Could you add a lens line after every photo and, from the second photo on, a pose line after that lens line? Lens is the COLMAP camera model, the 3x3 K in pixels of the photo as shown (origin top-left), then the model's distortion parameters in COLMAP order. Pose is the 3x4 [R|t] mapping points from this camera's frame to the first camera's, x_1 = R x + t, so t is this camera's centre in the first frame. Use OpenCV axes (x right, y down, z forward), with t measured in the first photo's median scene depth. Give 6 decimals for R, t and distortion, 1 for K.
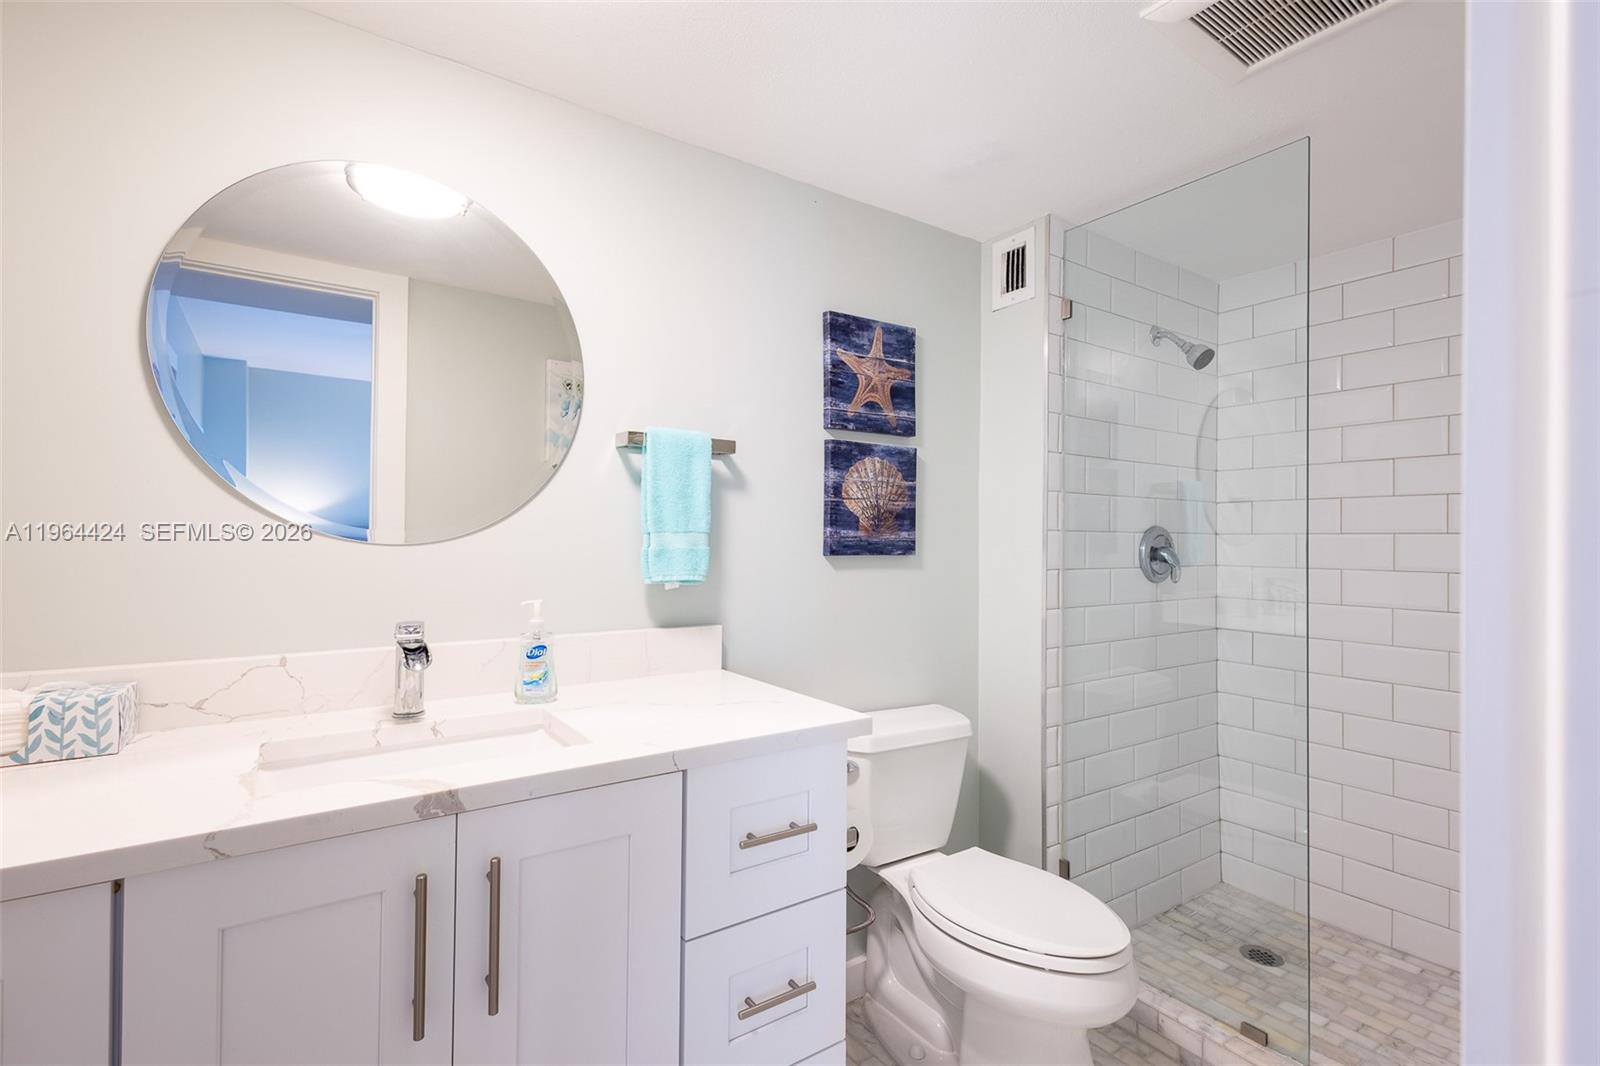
lens RADIAL K [[734.4, 0, 800.1], [0, 734.4, 537.8], [0, 0, 1]] dist [0.003081, -0.000094]
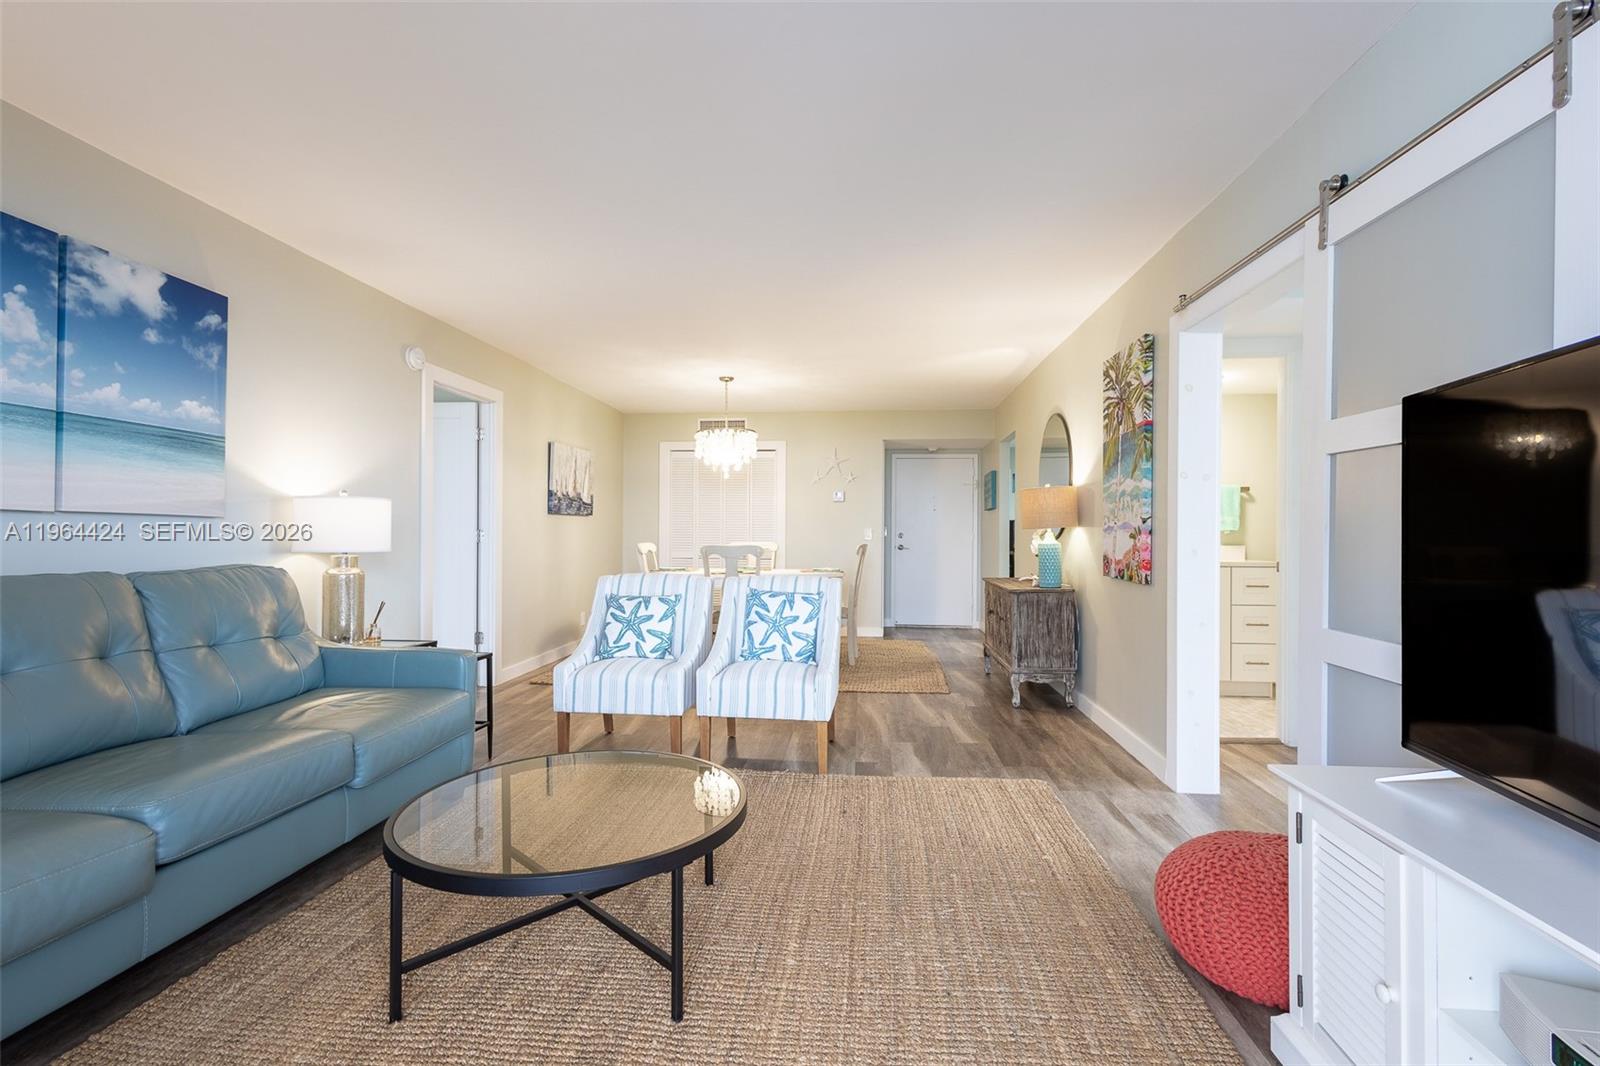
lens RADIAL K [[734.4, 0, 794.9], [0, 734.4, 525.0], [0, 0, 1]] dist [0.003081, -0.000094]
pose [[0.788732, -0.011005, -0.614638, 0.315412], [0.011616, 0.999928, -0.002998, 0.020673], [0.614627, -0.004775, 0.788803, -2.732203]]
